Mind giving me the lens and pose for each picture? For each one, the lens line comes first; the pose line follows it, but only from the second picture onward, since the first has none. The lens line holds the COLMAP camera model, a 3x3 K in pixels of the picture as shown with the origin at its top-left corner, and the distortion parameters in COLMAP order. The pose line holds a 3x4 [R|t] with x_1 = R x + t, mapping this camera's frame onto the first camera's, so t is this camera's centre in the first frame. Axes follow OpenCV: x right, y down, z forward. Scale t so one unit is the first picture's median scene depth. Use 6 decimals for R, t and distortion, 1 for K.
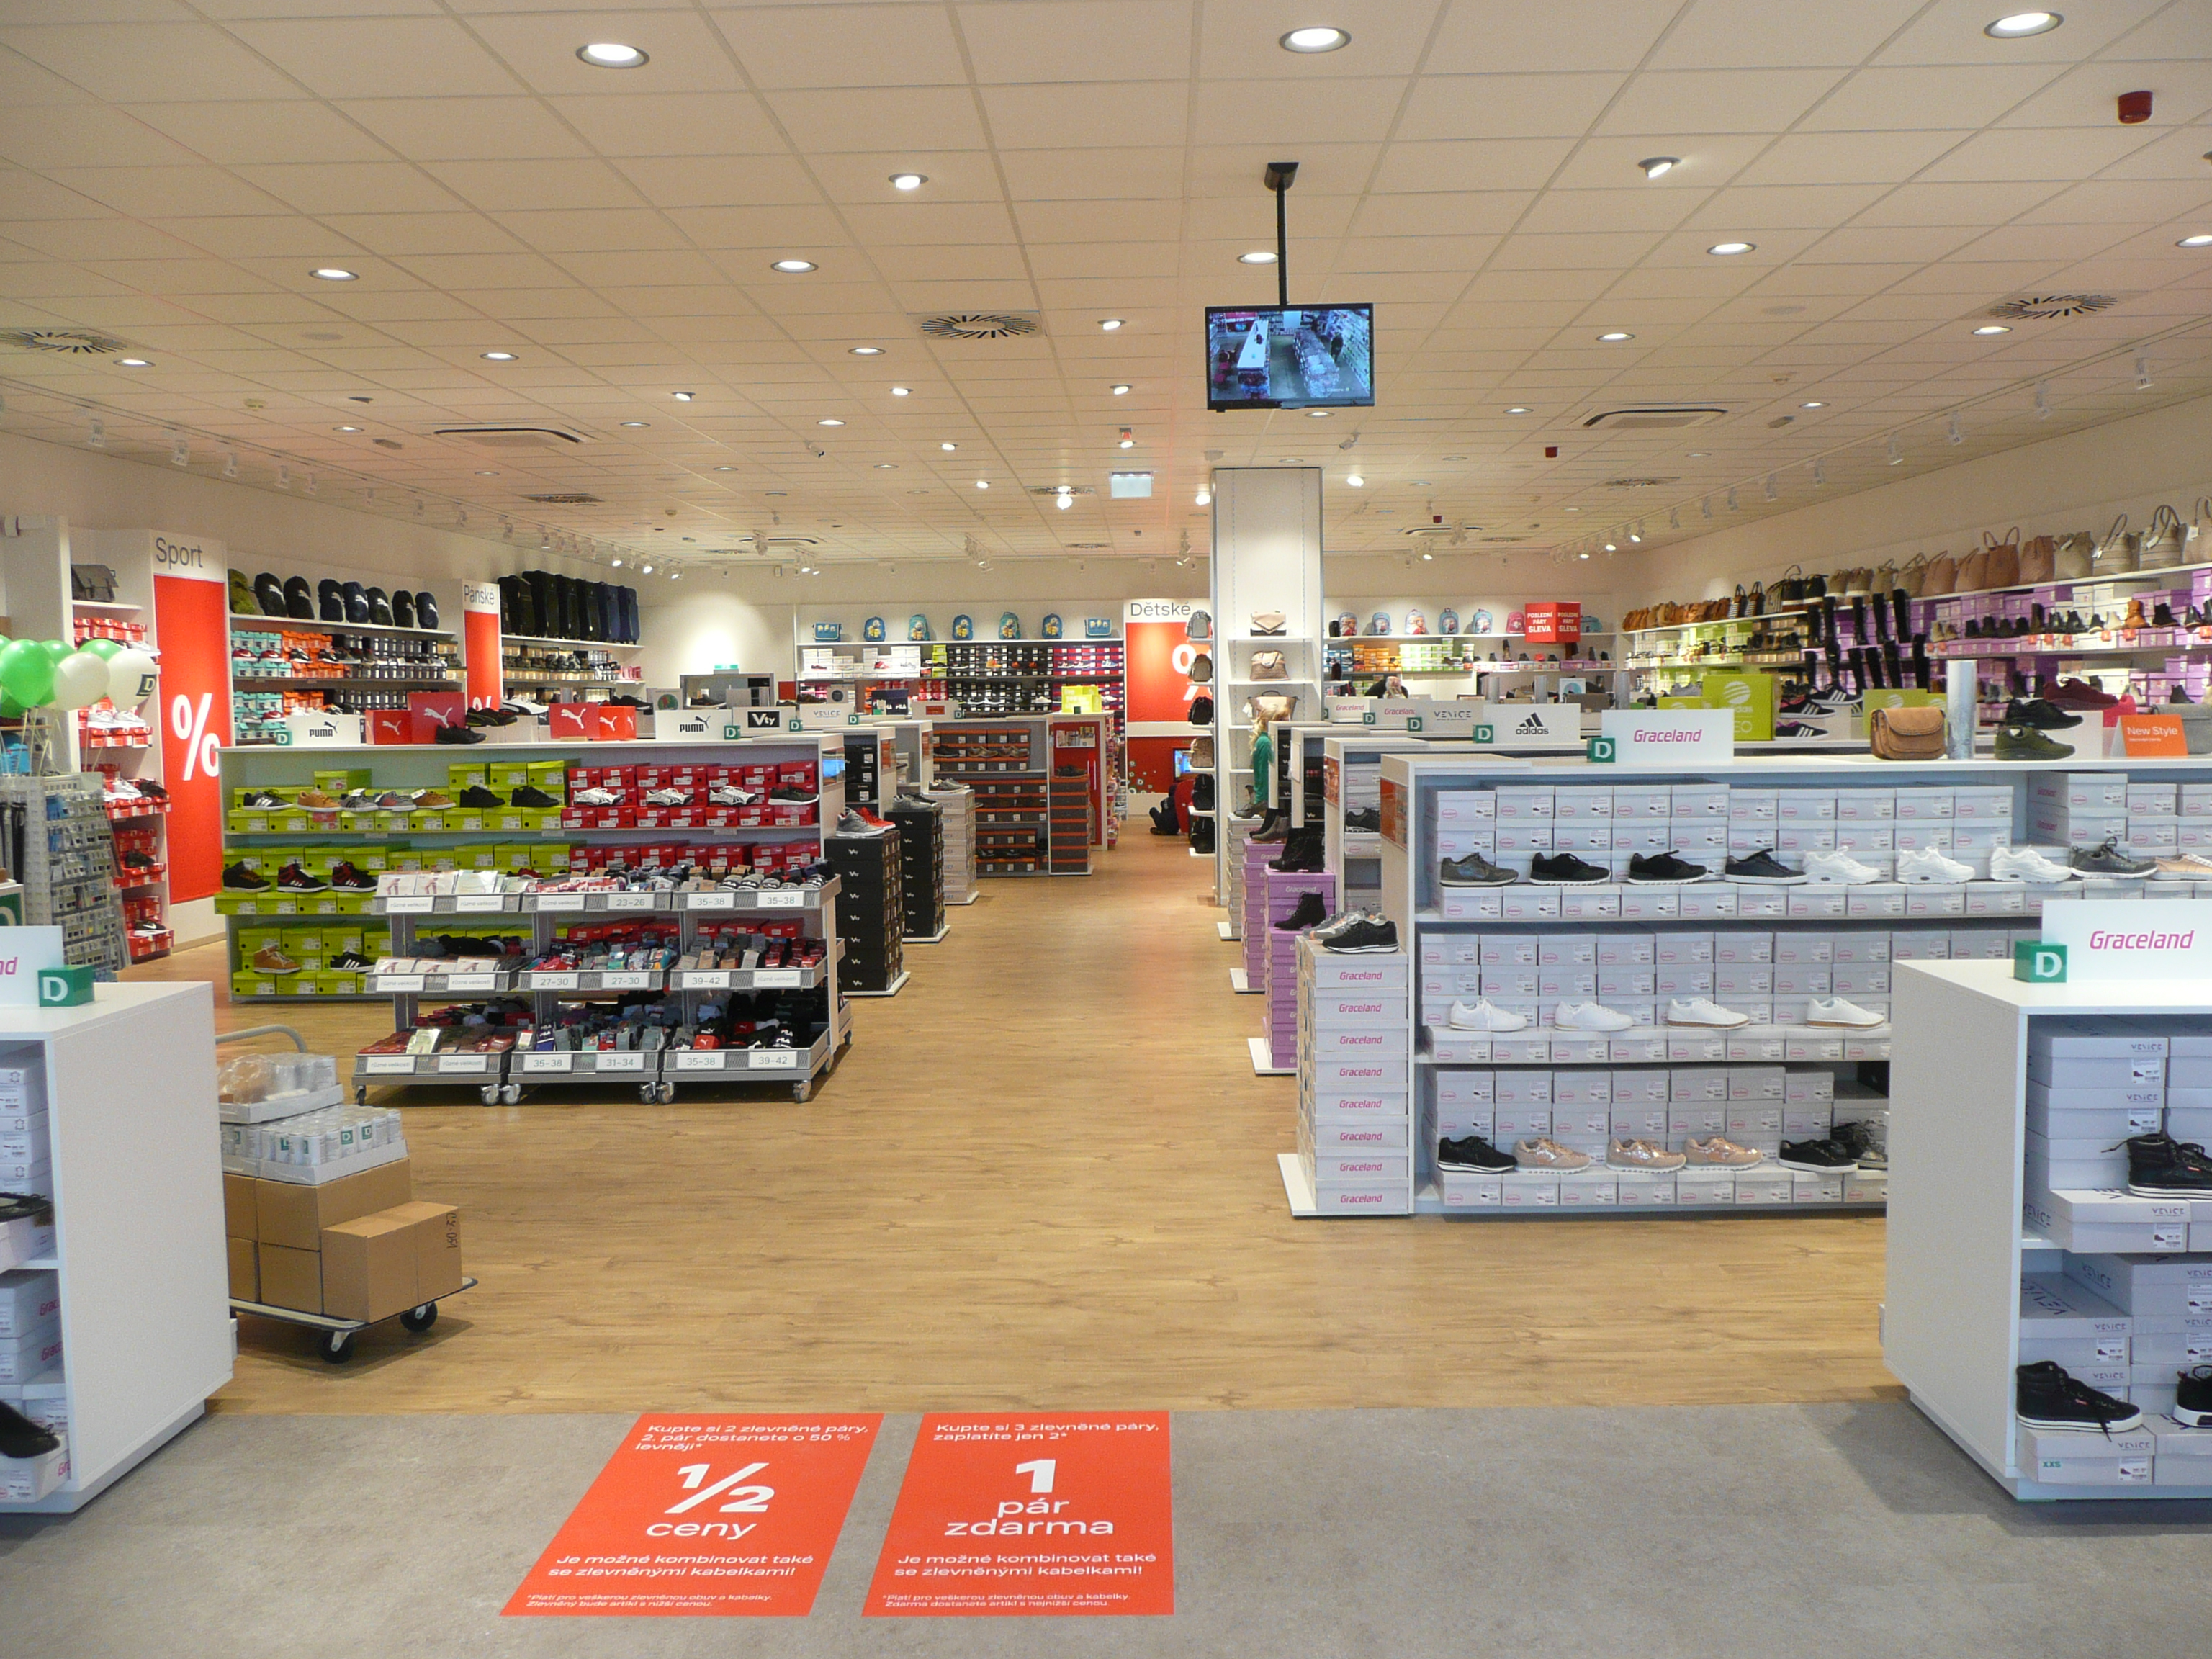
lens RADIAL K [[1846.8, 0, 1131.2], [0, 1846.8, 816.6], [0, 0, 1]] dist [-0.014429, 0.002324]
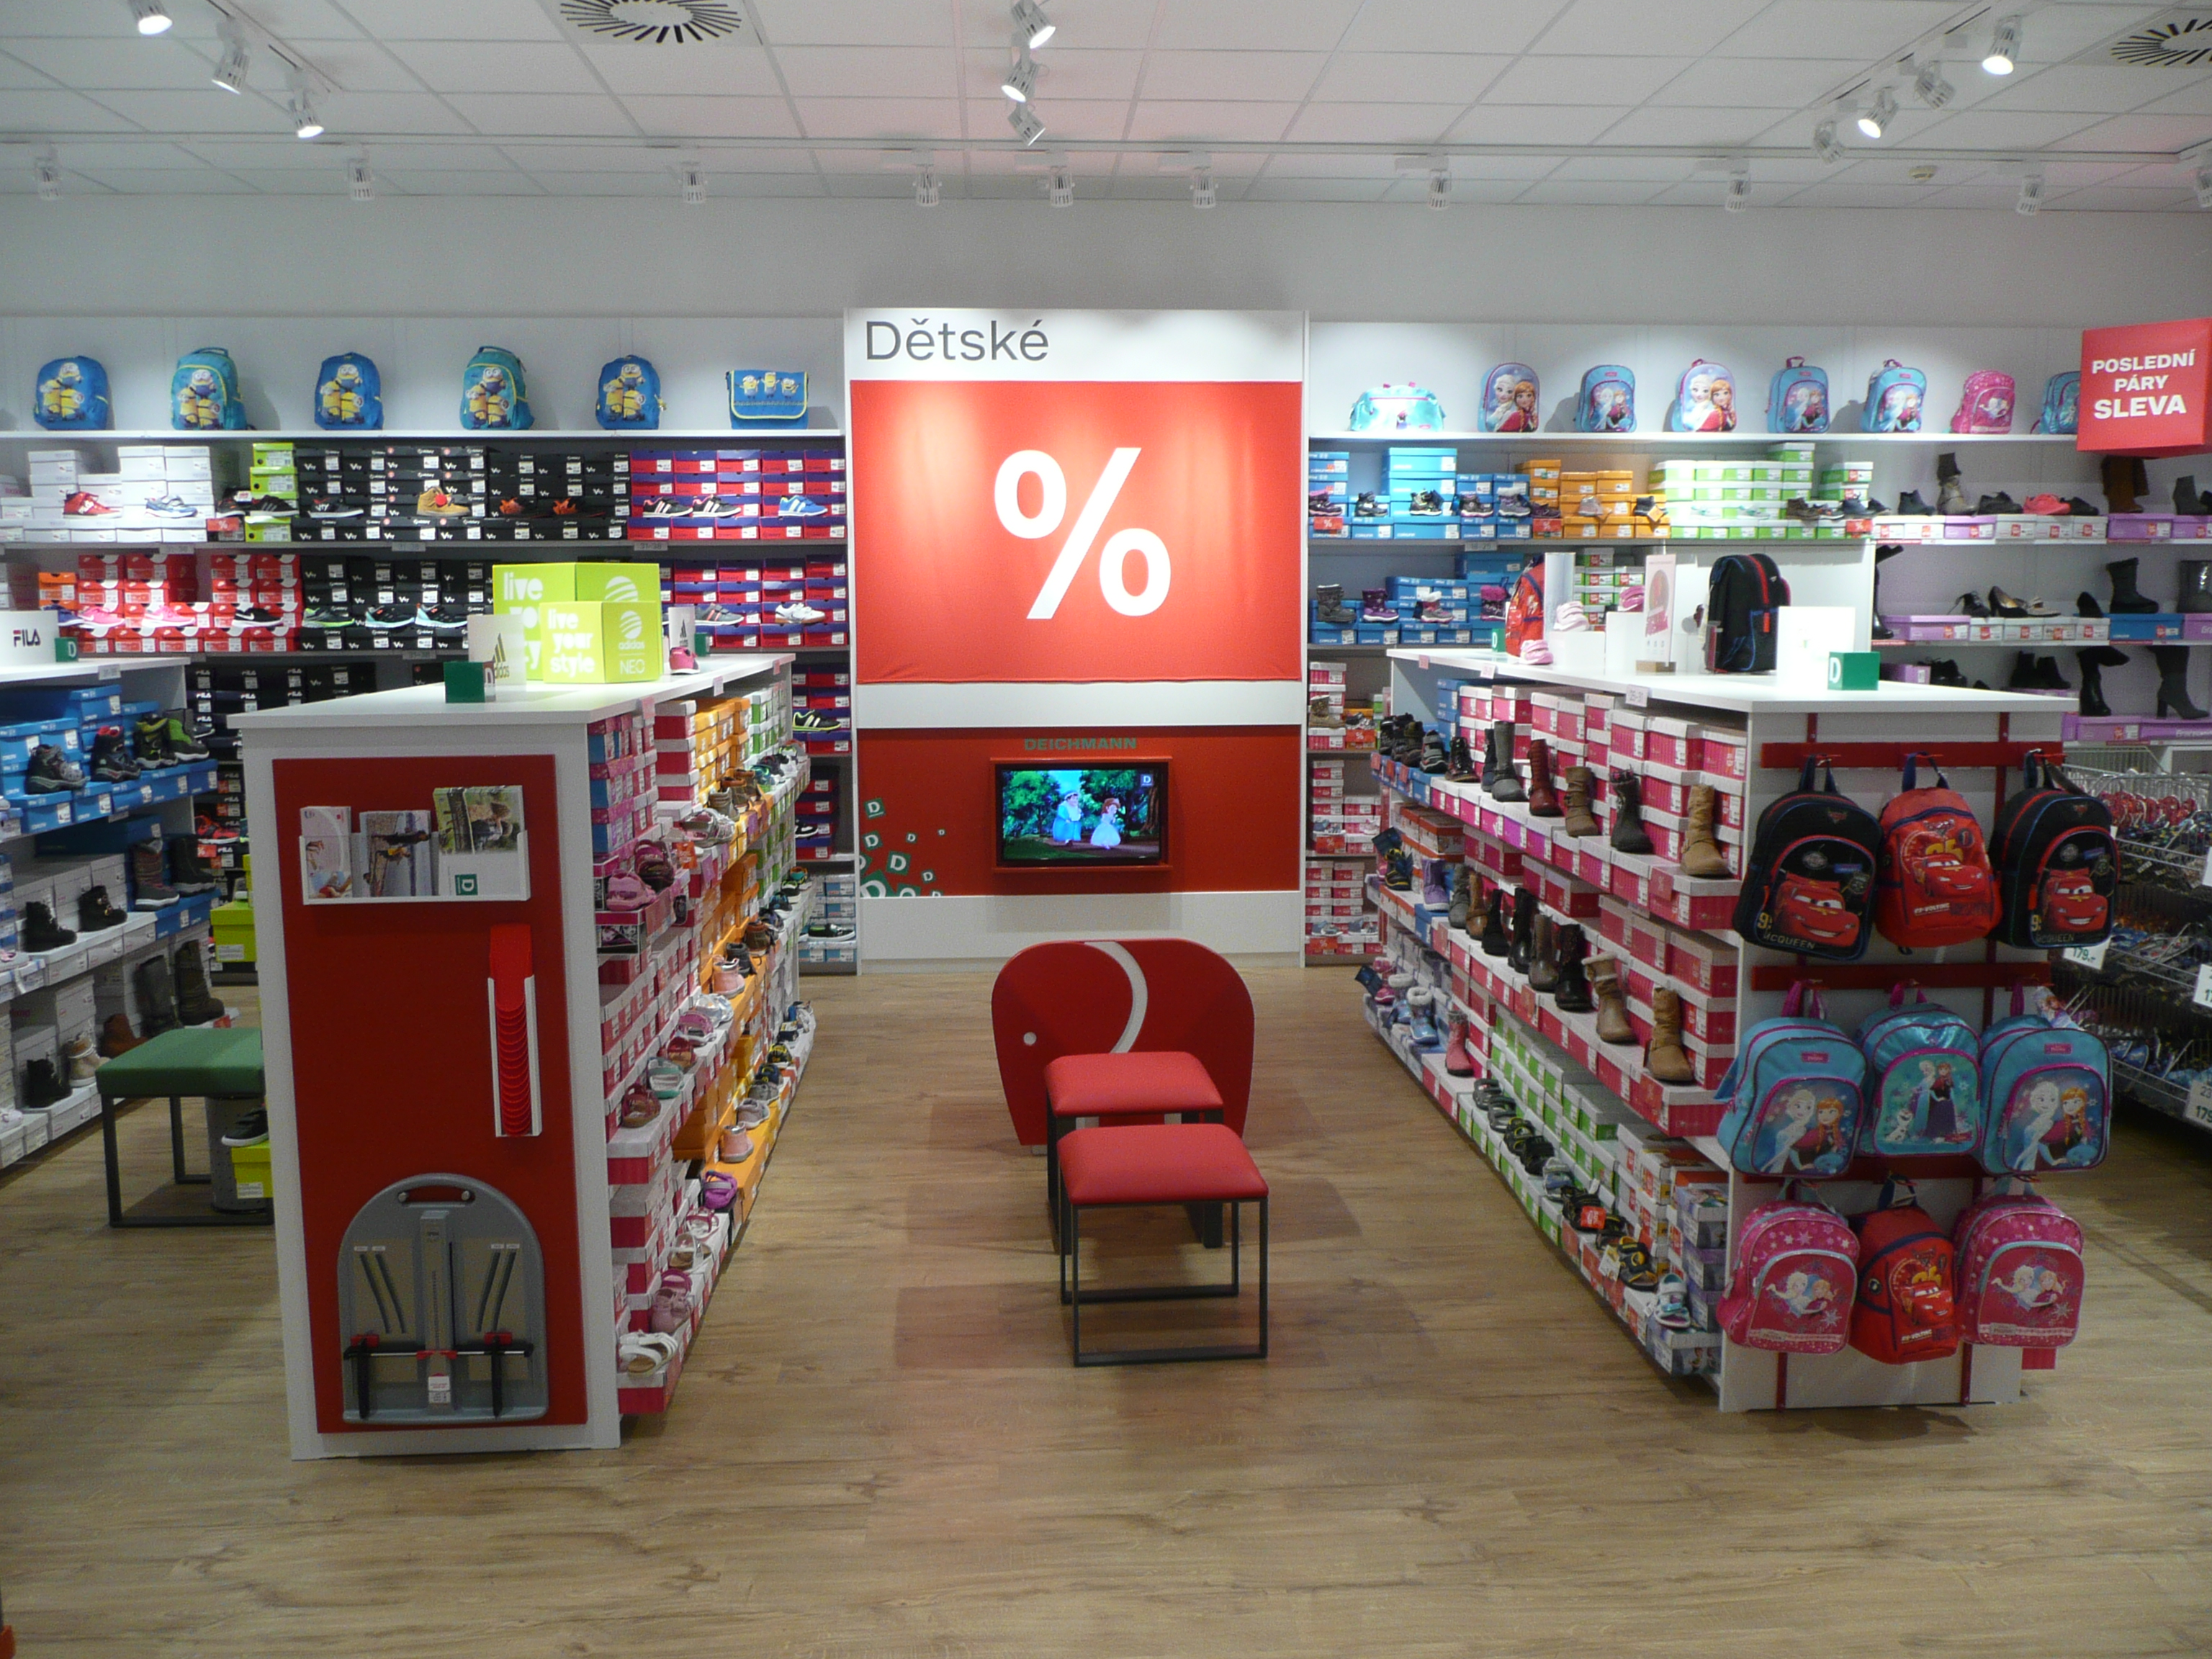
lens RADIAL K [[1846.8, 0, 1131.2], [0, 1846.8, 816.6], [0, 0, 1]] dist [-0.014429, 0.002324]
pose [[0.996144, -0.002259, 0.087710, 0.017641], [-0.002066, 0.998787, 0.049186, -0.043820], [-0.087715, -0.049178, 0.994931, 0.663928]]
